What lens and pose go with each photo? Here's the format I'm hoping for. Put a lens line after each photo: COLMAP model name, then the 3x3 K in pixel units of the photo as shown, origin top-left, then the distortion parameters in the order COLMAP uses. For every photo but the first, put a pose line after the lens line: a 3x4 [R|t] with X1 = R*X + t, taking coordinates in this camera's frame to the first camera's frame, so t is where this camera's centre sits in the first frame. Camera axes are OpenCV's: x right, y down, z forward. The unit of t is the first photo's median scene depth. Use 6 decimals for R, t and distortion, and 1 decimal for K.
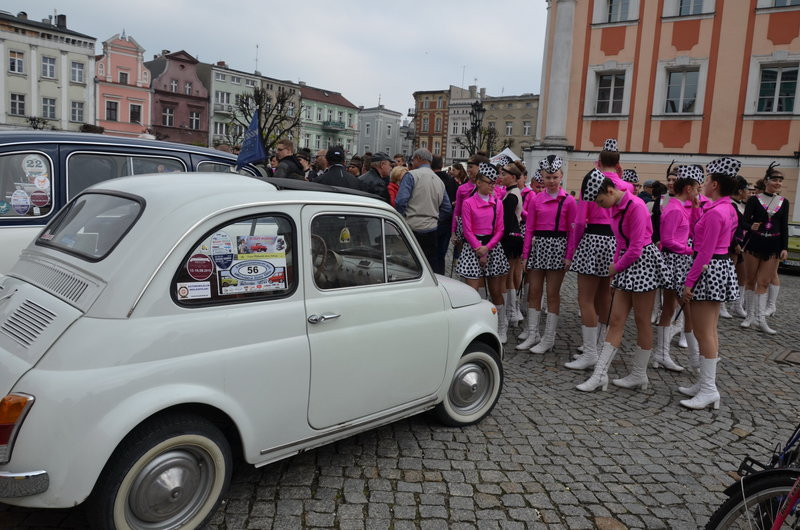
lens RADIAL K [[630.3, 0, 404.8], [0, 630.3, 259.7], [0, 0, 1]] dist [-0.049284, 0.027116]
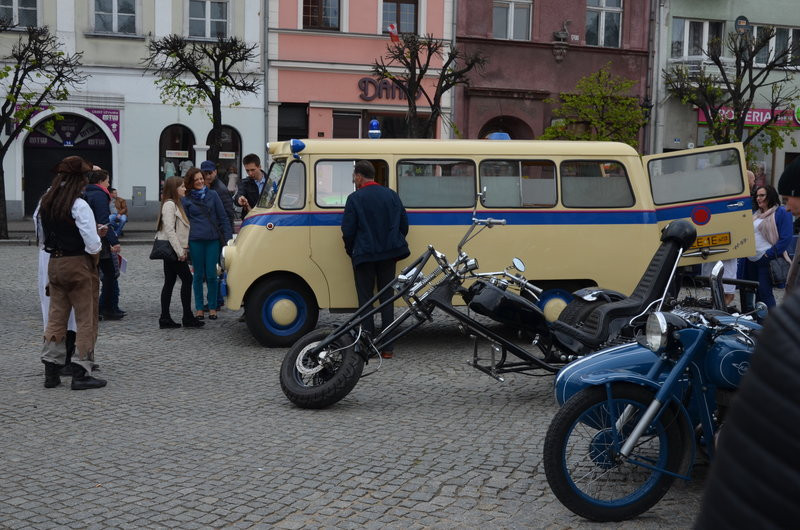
lens RADIAL K [[948.9, 0, 414.8], [0, 948.9, 262.7], [0, 0, 1]] dist [-0.027057, 0.000000]
pose [[0.825250, 0.016248, -0.564533, -0.172534], [-0.039824, 0.998772, -0.029469, -0.099403], [0.563361, 0.046801, 0.824884, 0.652126]]
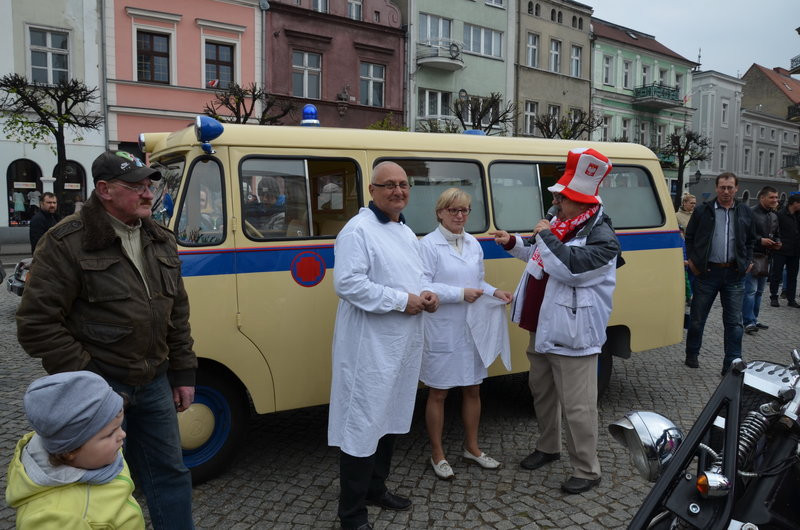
lens RADIAL K [[589.5, 0, 395.7], [0, 589.5, 263.1], [0, 0, 1]] dist [-0.044582, 0.016646]
pose [[0.956699, -0.016132, -0.290632, -0.235936], [0.009459, 0.999659, -0.024350, -0.107725], [0.290925, 0.020546, 0.956525, 0.714412]]
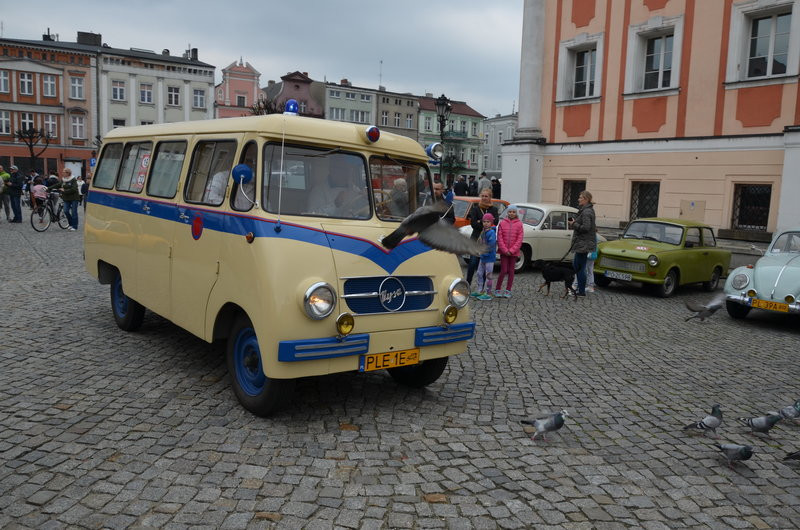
lens RADIAL K [[630.3, 0, 400.9], [0, 630.3, 260.6], [0, 0, 1]] dist [-0.049284, 0.027116]
pose [[0.950948, 0.005745, -0.309299, 0.150693], [-0.011950, 0.999763, -0.018173, 0.001035], [0.309121, 0.020978, 0.950791, 0.058777]]
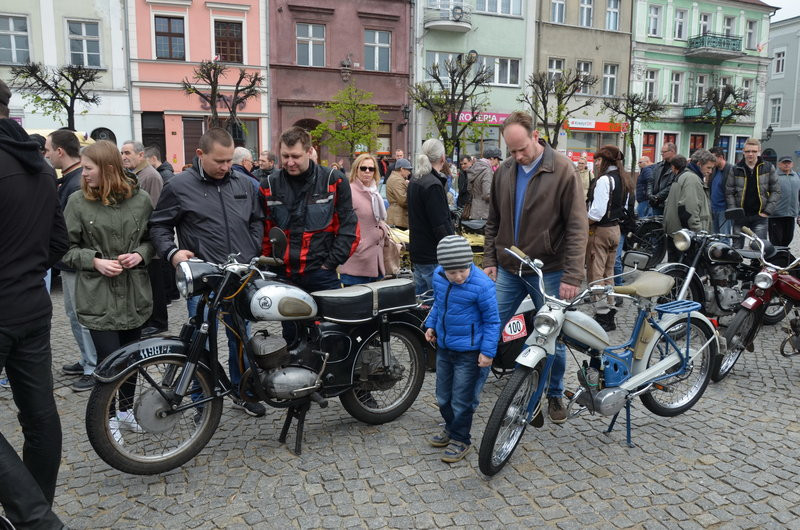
lens RADIAL K [[589.5, 0, 406.7], [0, 589.5, 257.3], [0, 0, 1]] dist [-0.044582, 0.016646]
pose [[0.861871, 0.036284, -0.505827, -0.118676], [-0.019635, 0.999077, 0.038210, -0.105203], [0.506747, -0.023001, 0.861788, 0.729791]]
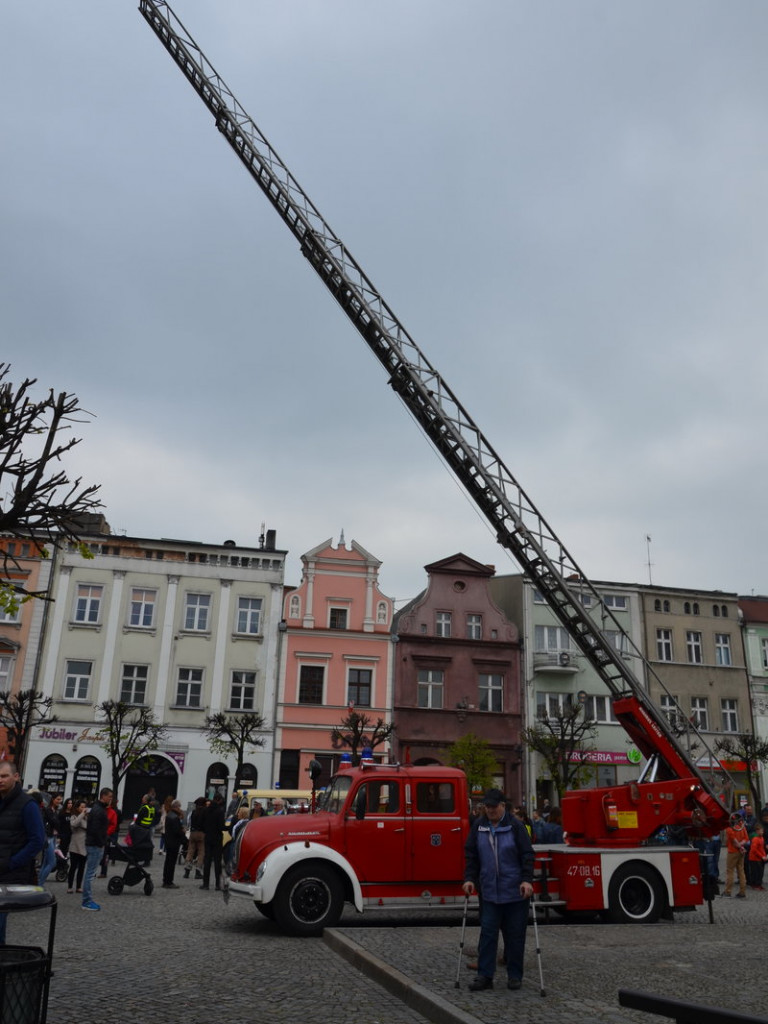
lens RADIAL K [[866.2, 0, 377.8], [0, 866.2, 468.7], [0, 0, 1]] dist [-0.048353, 0.008527]
pose [[0.775165, -0.245316, -0.582185, 0.017525], [-0.061047, 0.888132, -0.455515, -0.080015], [0.628803, 0.388640, 0.673473, 0.497595]]
